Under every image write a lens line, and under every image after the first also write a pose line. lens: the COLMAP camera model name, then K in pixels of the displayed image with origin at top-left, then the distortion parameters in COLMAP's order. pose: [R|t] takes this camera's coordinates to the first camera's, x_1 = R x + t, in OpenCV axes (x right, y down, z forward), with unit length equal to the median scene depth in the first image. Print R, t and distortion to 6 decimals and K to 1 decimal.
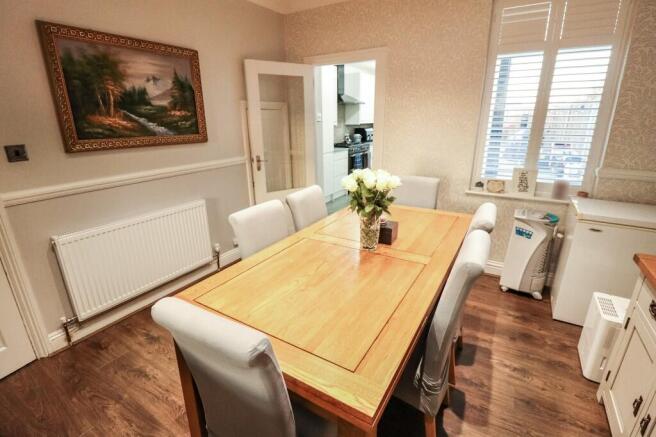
lens RADIAL K [[305.7, 0, 326.9], [0, 305.7, 214.3], [0, 0, 1]] dist [-0.000517, -0.011087]
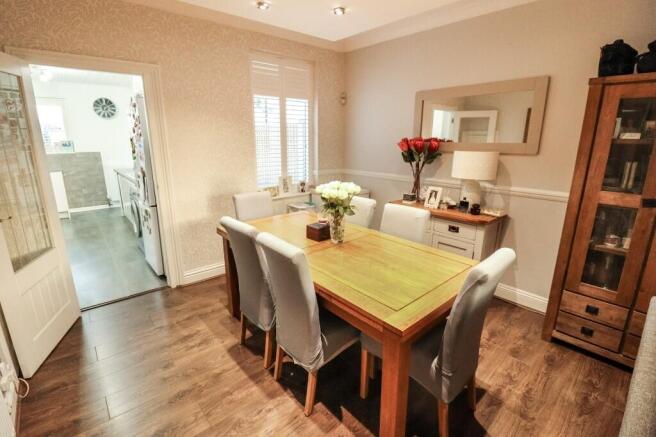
lens RADIAL K [[305.7, 0, 326.9], [0, 305.7, 214.3], [0, 0, 1]] dist [-0.000517, -0.011087]
pose [[0.295785, -0.222203, 0.929052, -0.724386], [0.281405, 0.949680, 0.137545, -0.131766], [-0.912865, 0.220757, 0.343430, 0.393598]]
